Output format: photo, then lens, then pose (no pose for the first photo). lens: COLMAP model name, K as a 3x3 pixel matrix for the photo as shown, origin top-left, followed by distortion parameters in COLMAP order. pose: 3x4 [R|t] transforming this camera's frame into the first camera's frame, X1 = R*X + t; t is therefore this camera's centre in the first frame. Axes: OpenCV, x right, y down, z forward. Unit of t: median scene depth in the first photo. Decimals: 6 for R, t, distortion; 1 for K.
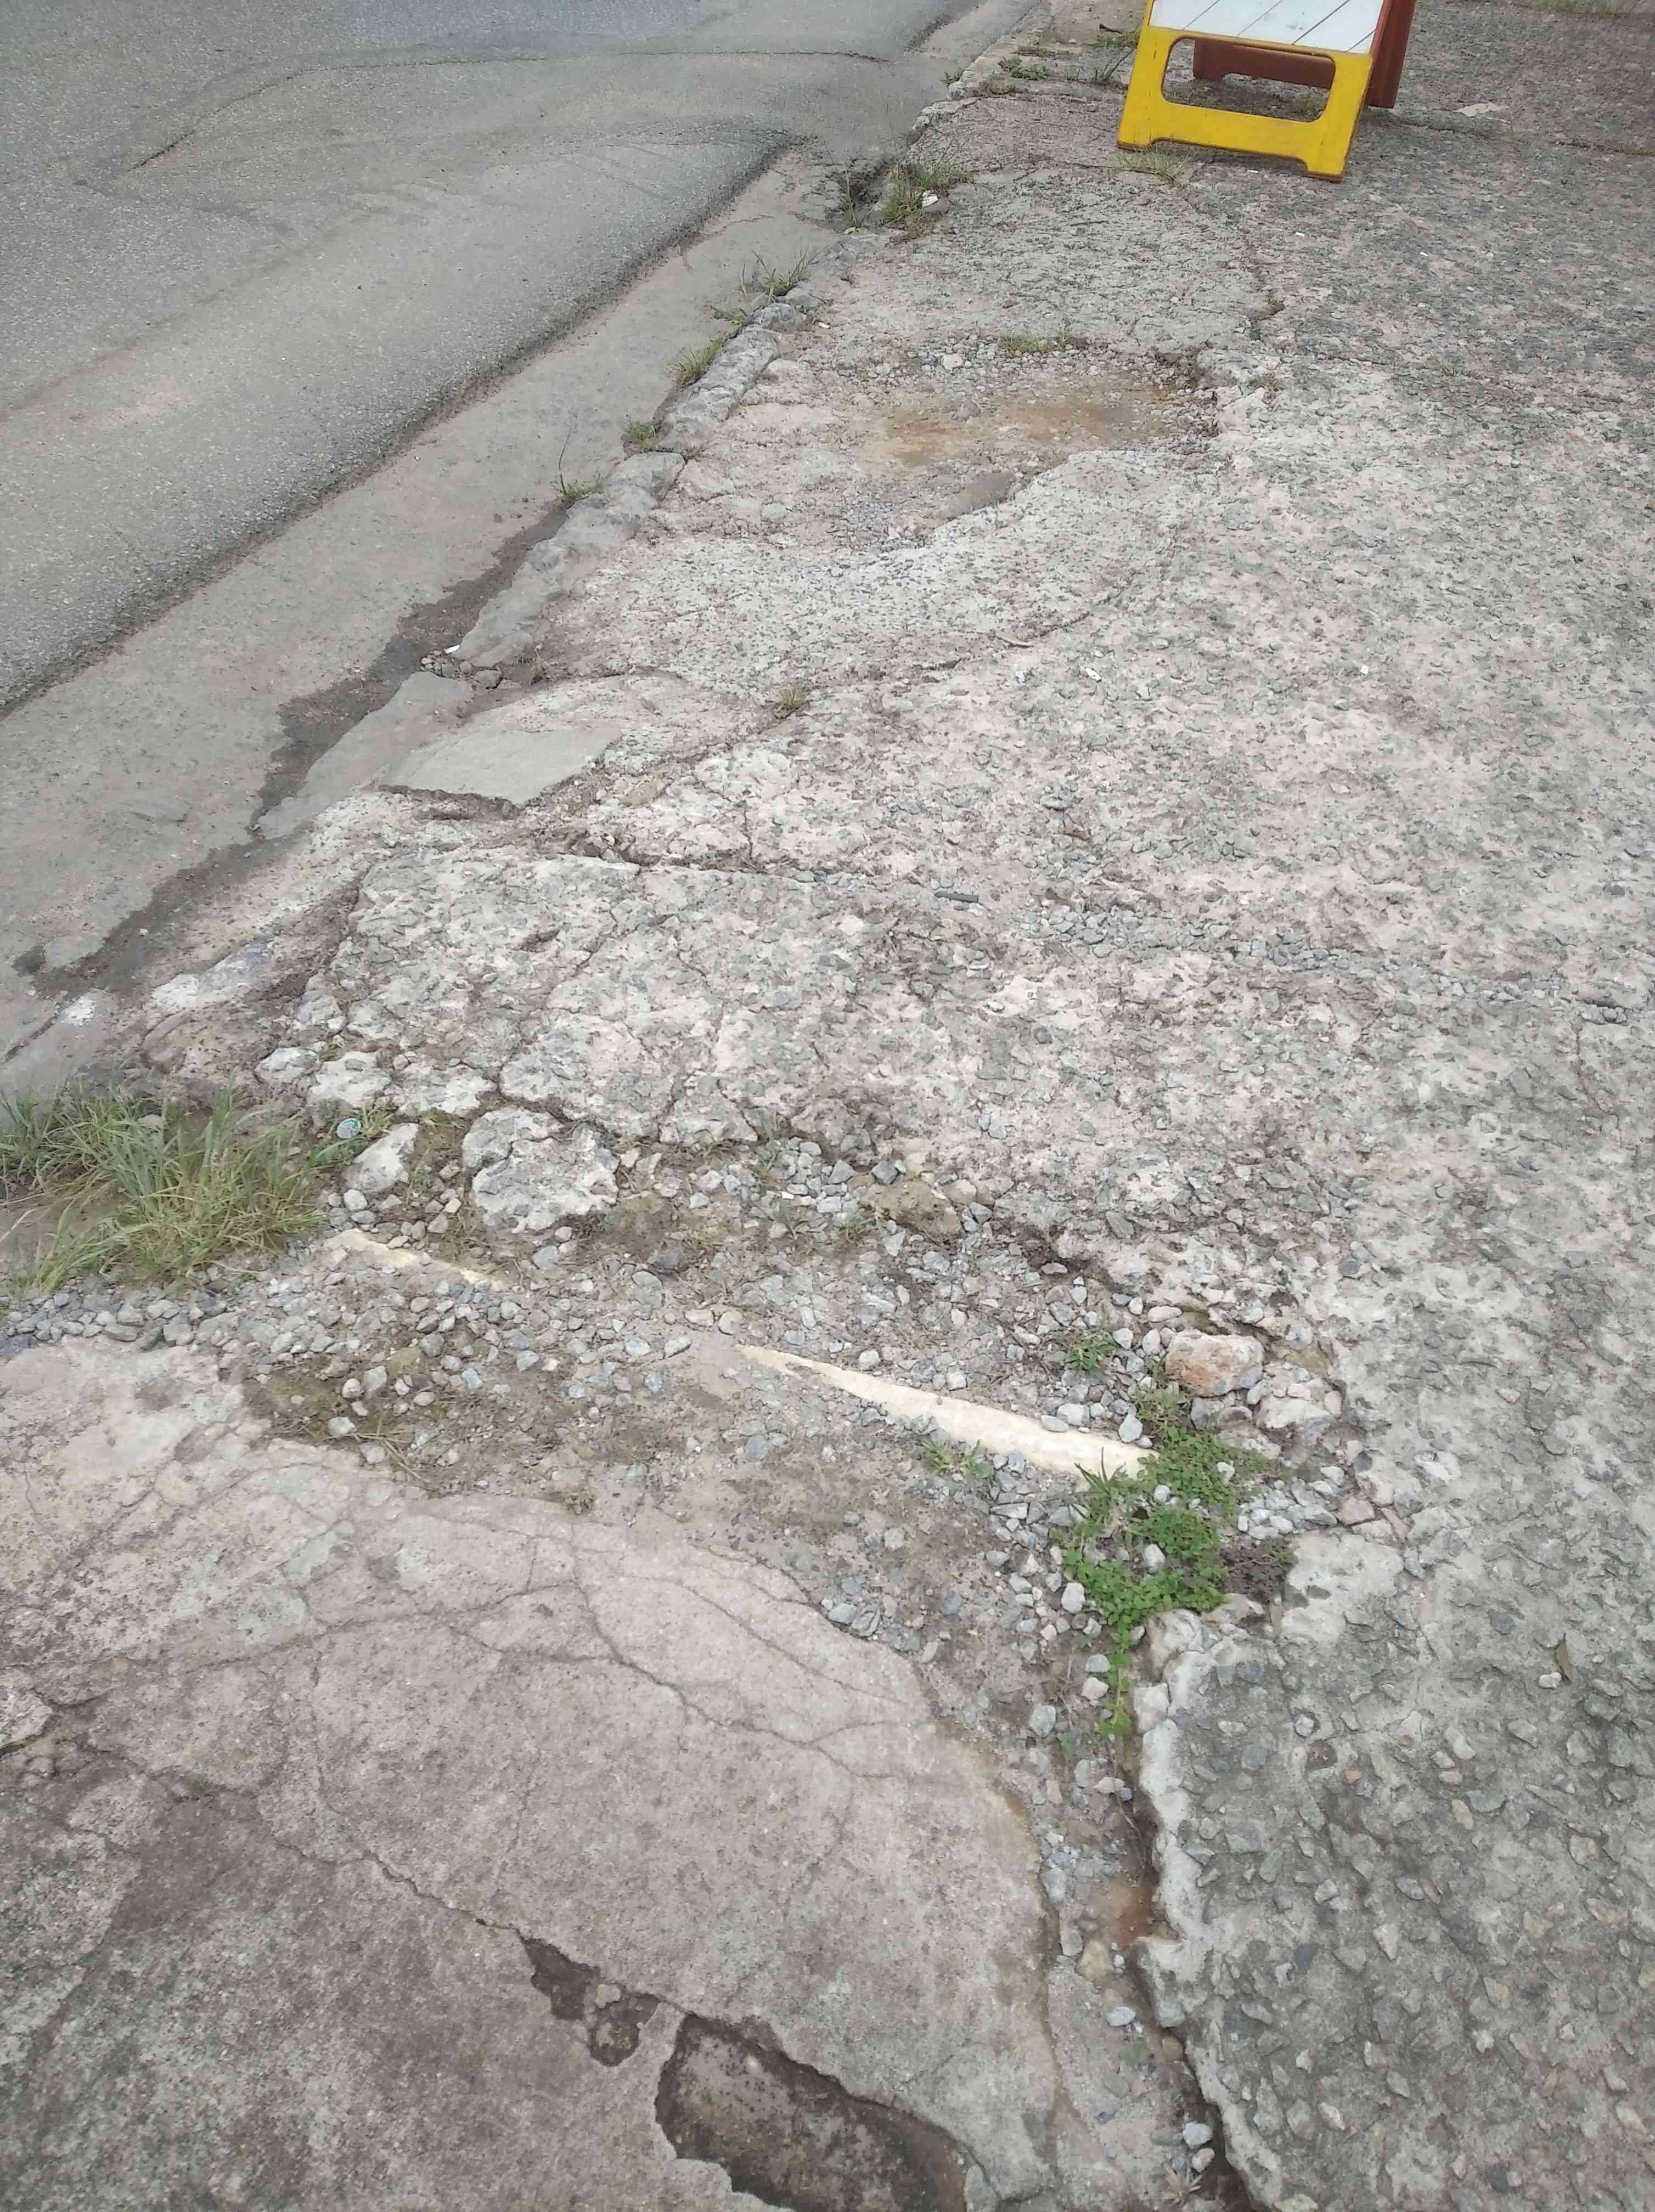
lens RADIAL K [[1709.8, 0, 867.6], [0, 1709.8, 1126.0], [0, 0, 1]] dist [0.083730, -0.162633]
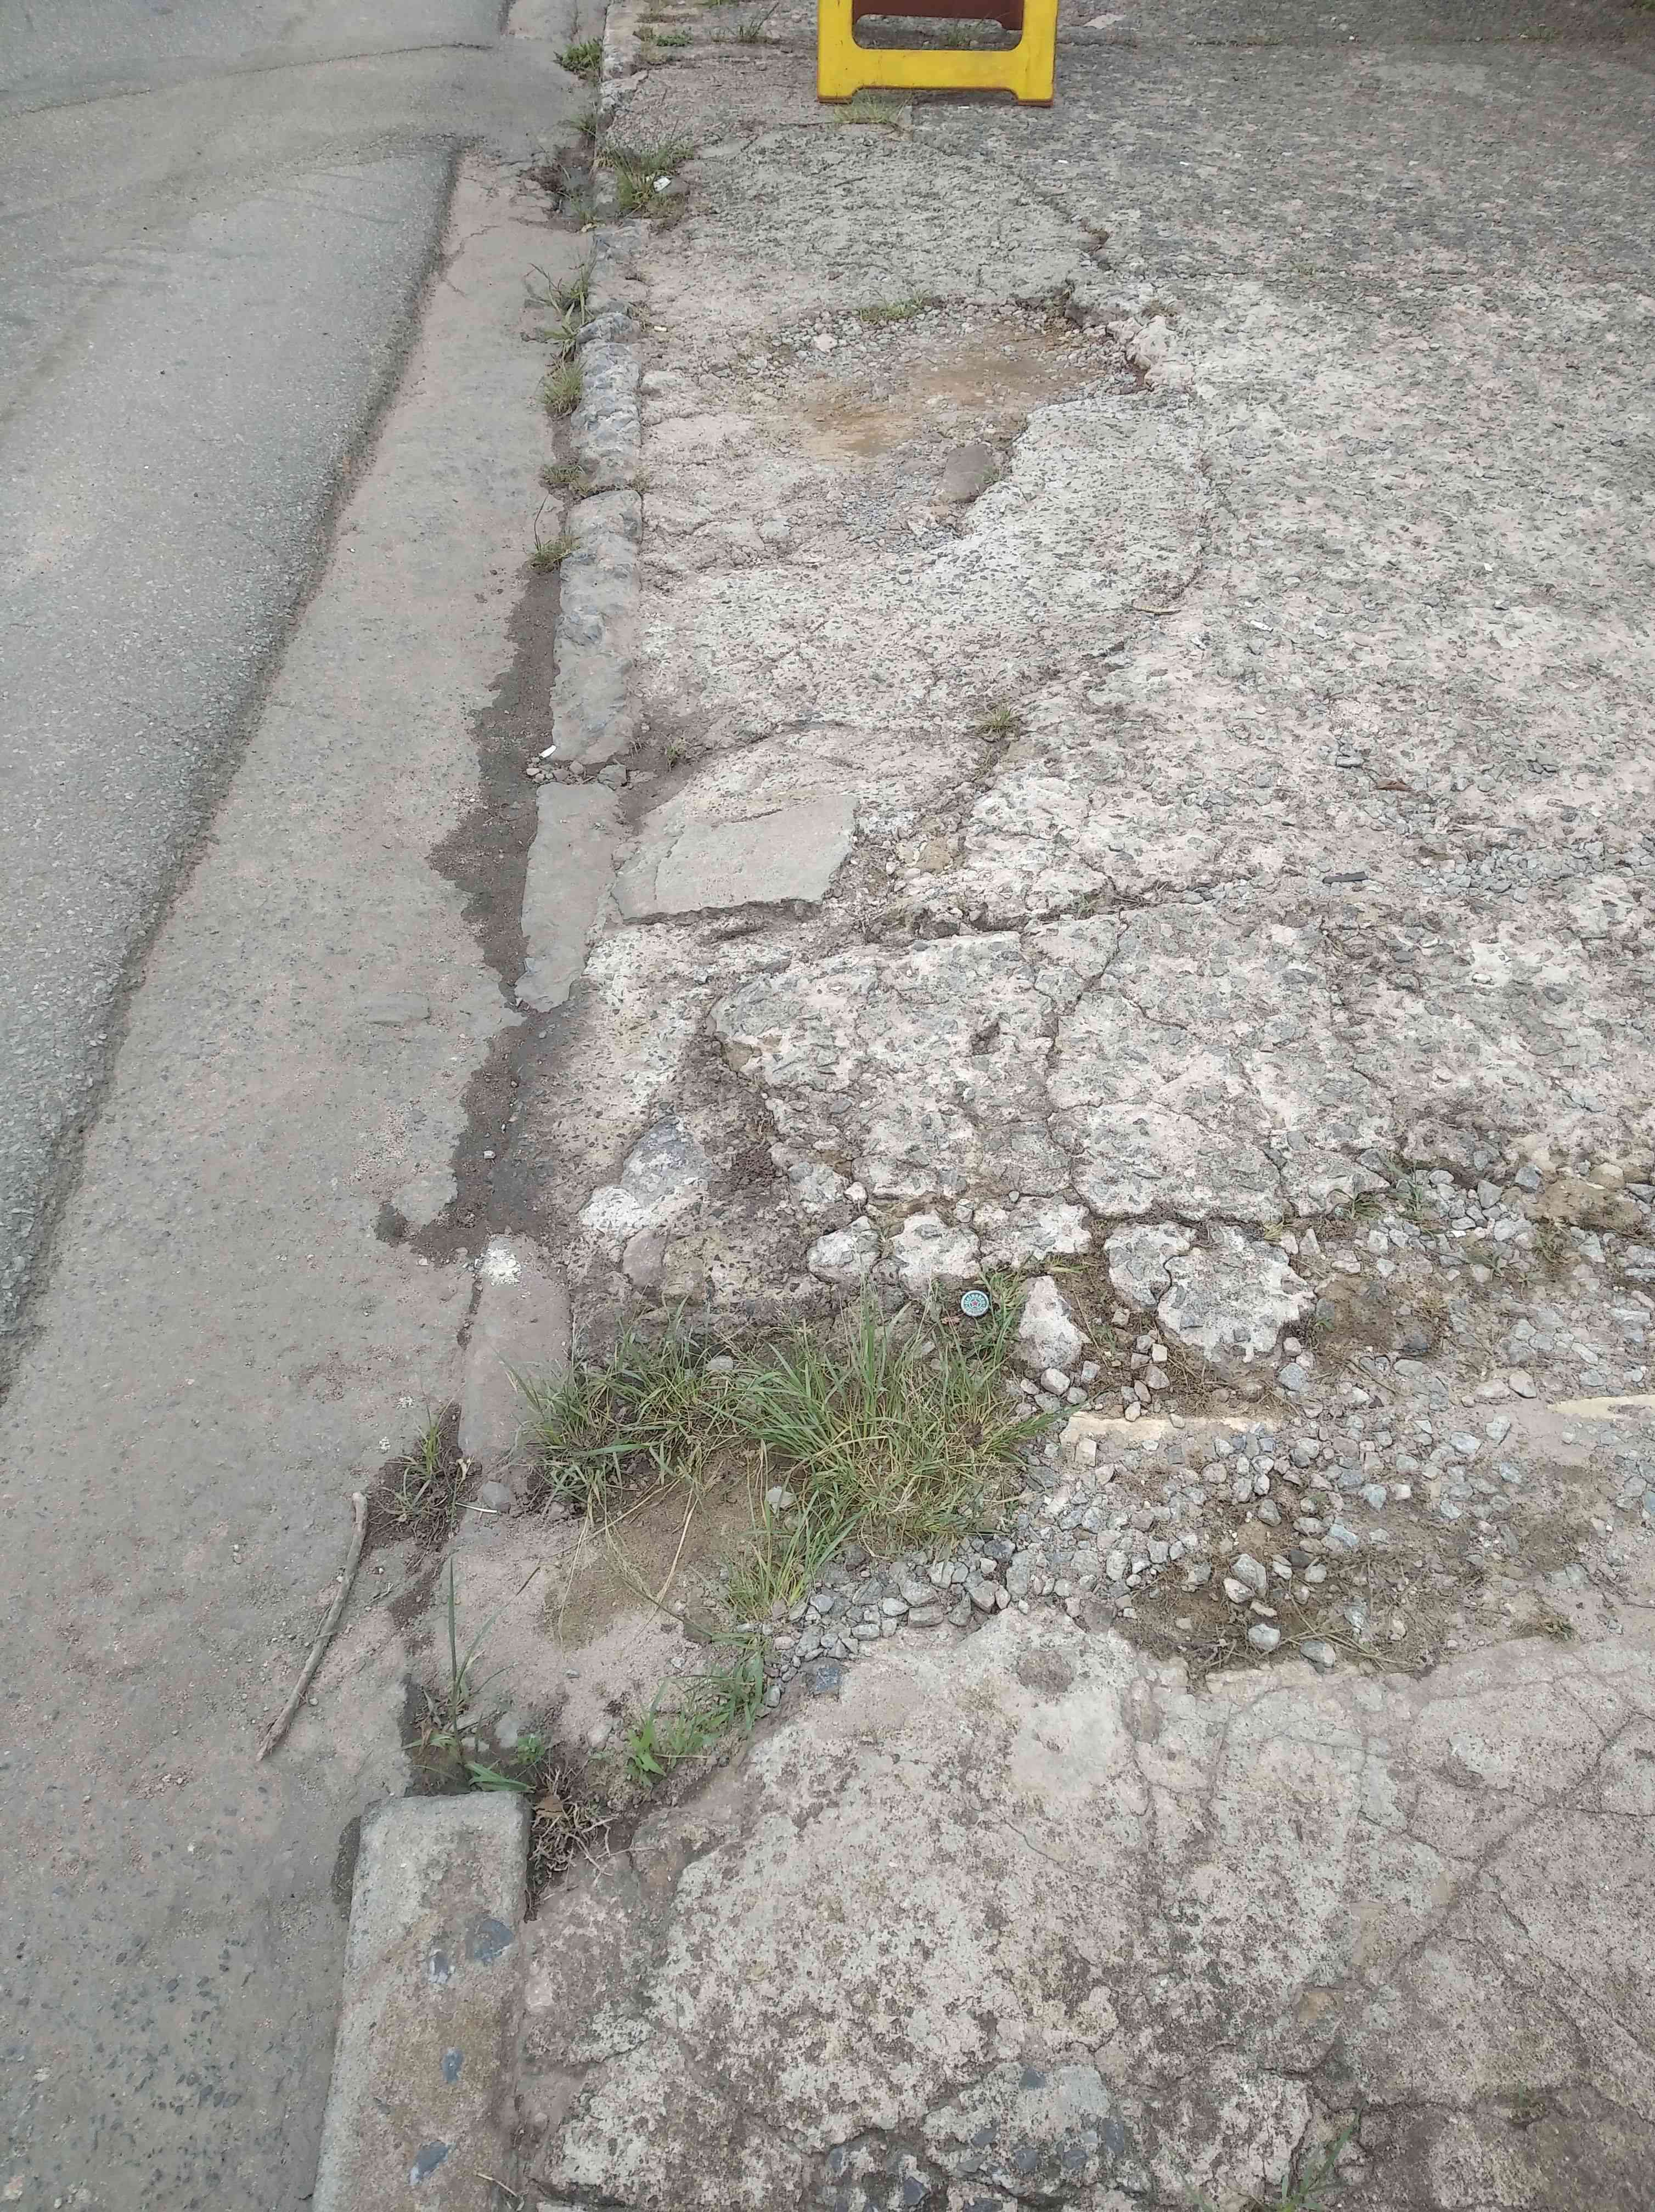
lens RADIAL K [[1705.9, 0, 836.3], [0, 1705.9, 1159.6], [0, 0, 1]] dist [0.067130, -0.130703]
pose [[0.932929, -0.274600, 0.232891, -0.484999], [0.268608, 0.961519, 0.057712, -0.120340], [-0.239777, 0.008715, 0.970789, 0.171461]]
